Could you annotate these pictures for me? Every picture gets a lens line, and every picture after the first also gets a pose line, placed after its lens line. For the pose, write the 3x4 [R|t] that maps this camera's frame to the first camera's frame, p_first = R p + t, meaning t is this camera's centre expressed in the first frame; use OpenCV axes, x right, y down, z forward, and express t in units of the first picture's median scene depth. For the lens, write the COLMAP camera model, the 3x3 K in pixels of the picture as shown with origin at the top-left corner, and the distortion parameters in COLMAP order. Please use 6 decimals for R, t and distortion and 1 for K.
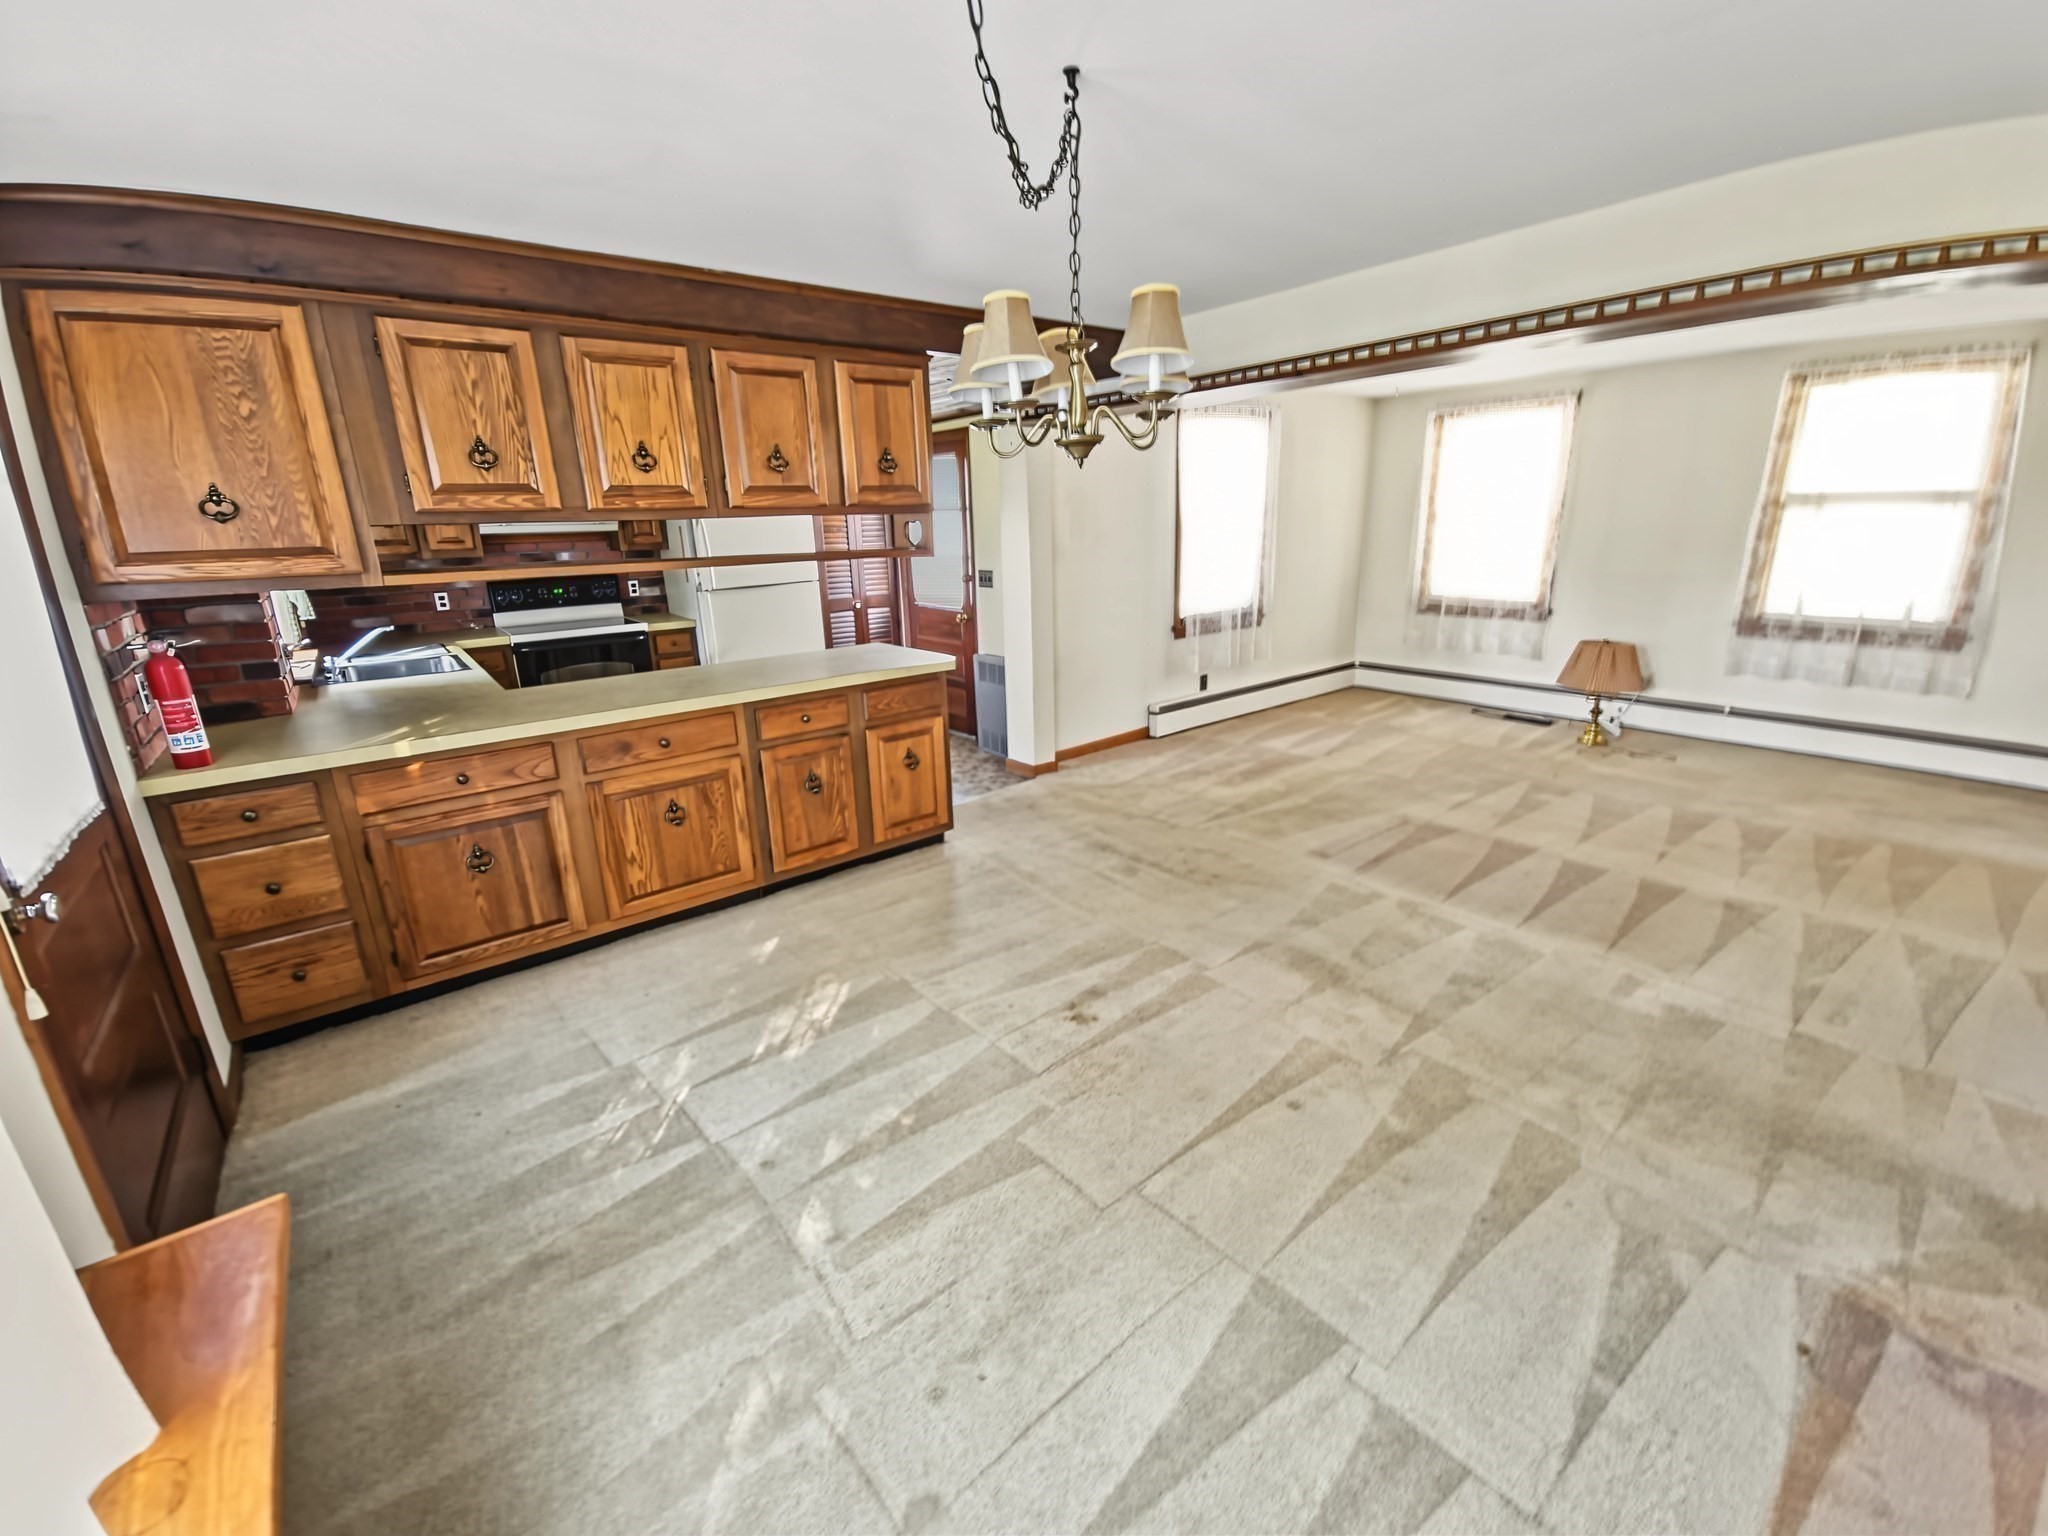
lens RADIAL K [[848.0, 0, 1017.4], [0, 848.0, 744.8], [0, 0, 1]] dist [0.020759, -0.012775]
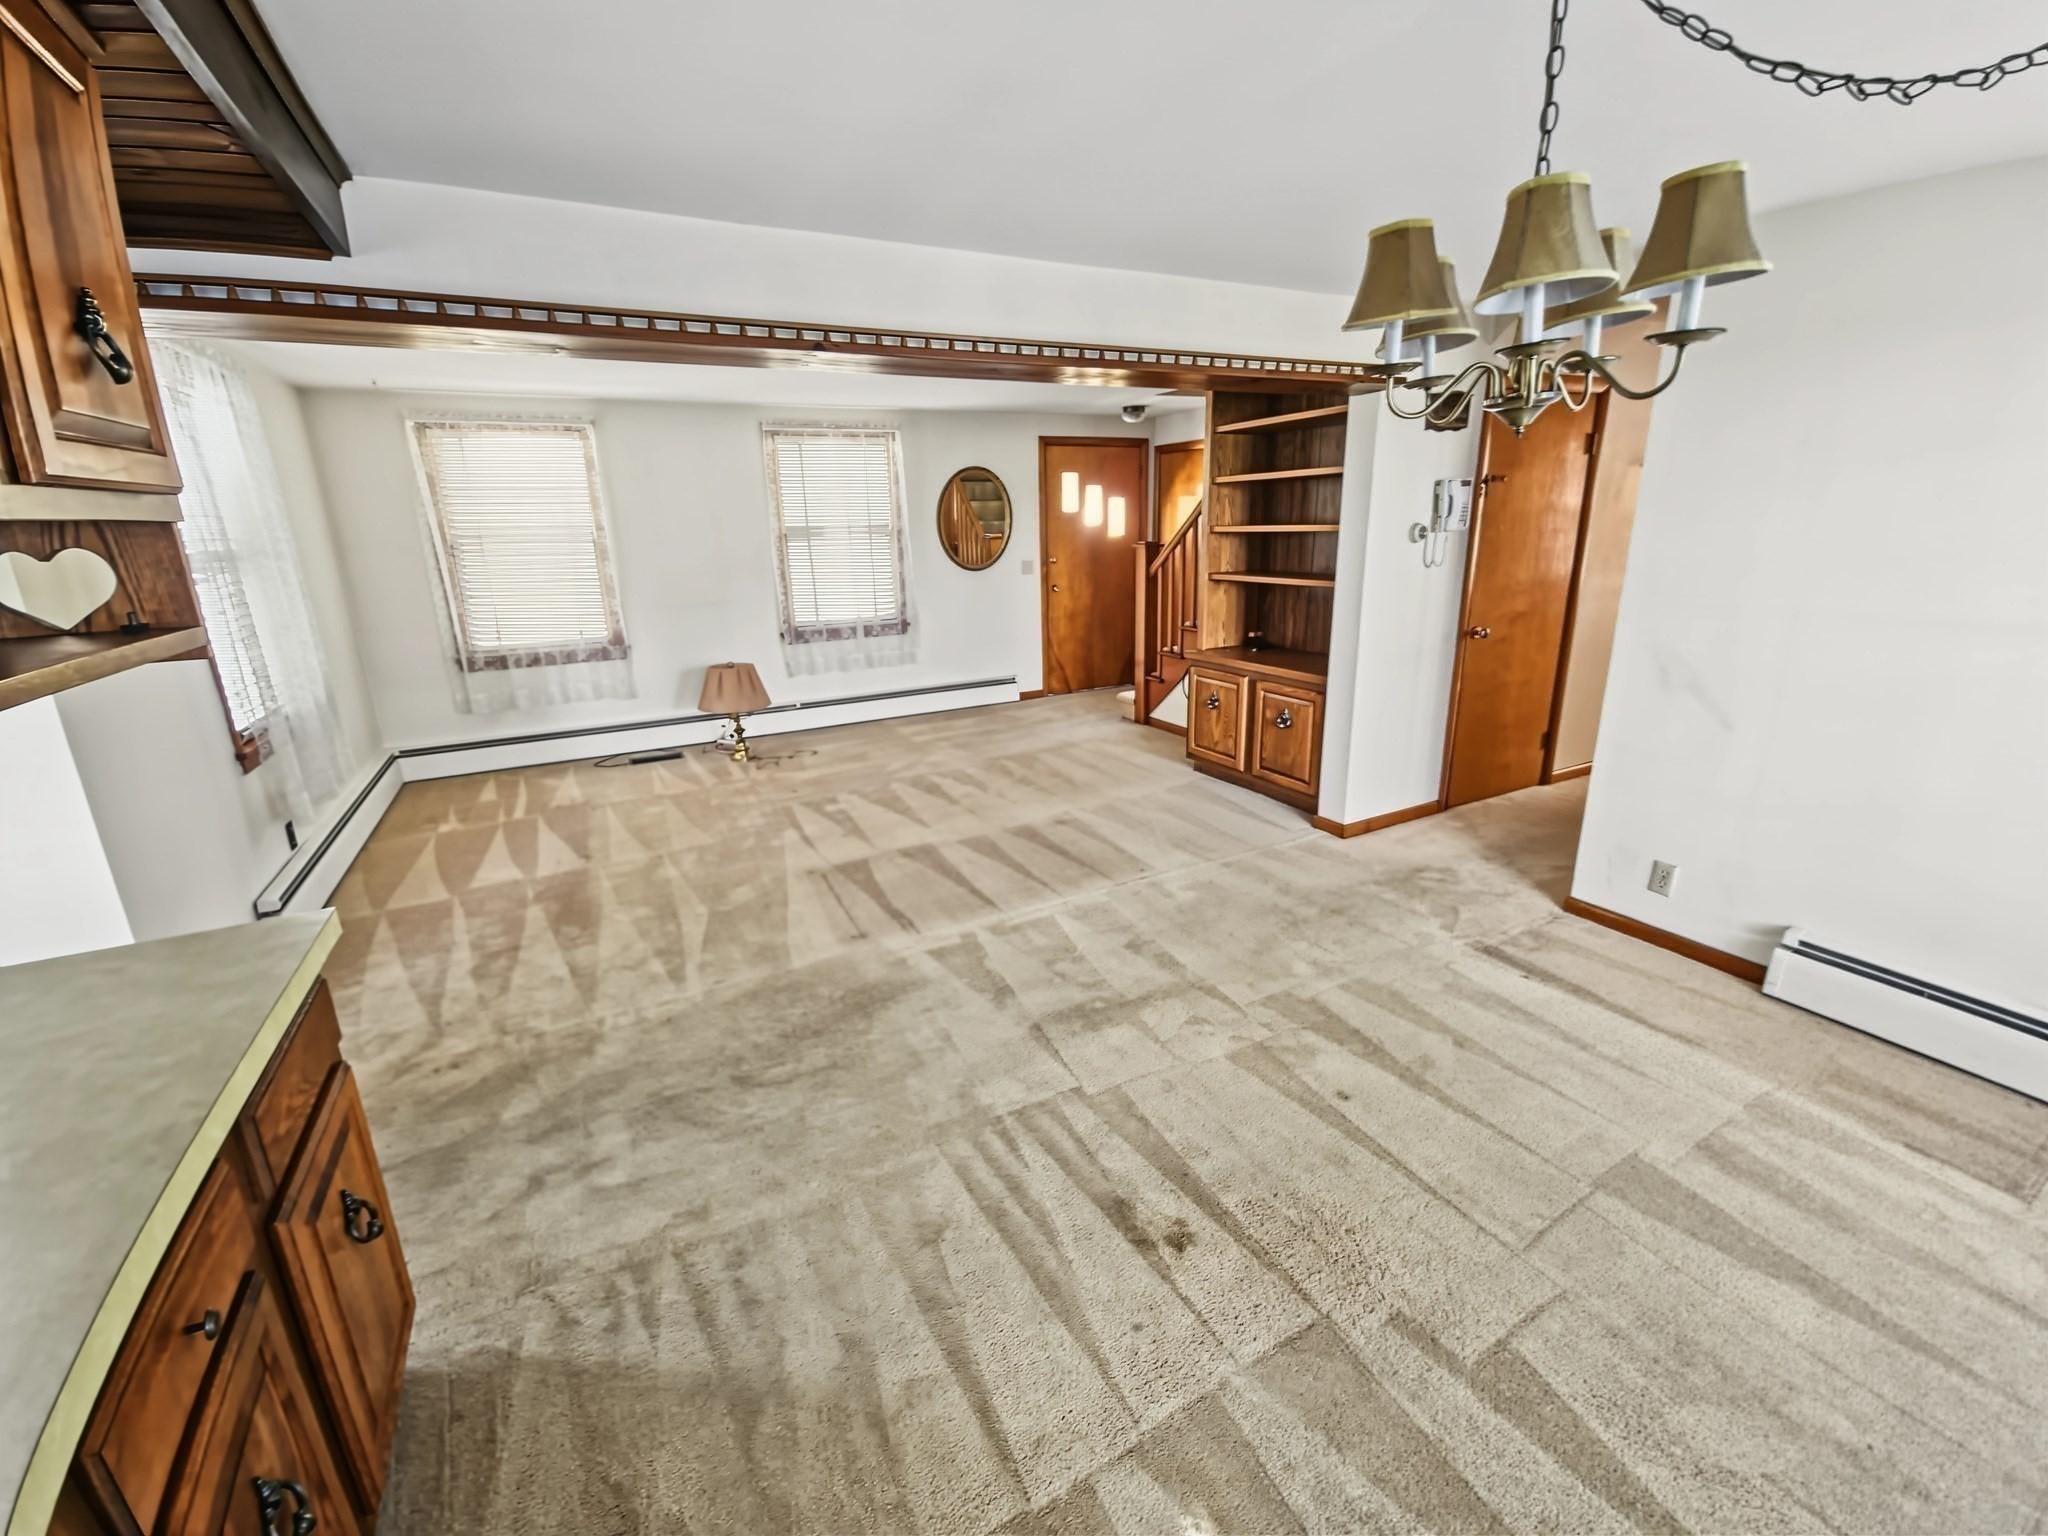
lens RADIAL K [[836.2, 0, 1022.1], [0, 836.2, 766.8], [0, 0, 1]] dist [-0.000168, -0.000242]
pose [[0.186637, -0.254123, 0.948993, -0.332045], [0.278716, 0.939974, 0.196893, -0.138703], [-0.942064, 0.227752, 0.246262, 0.581100]]
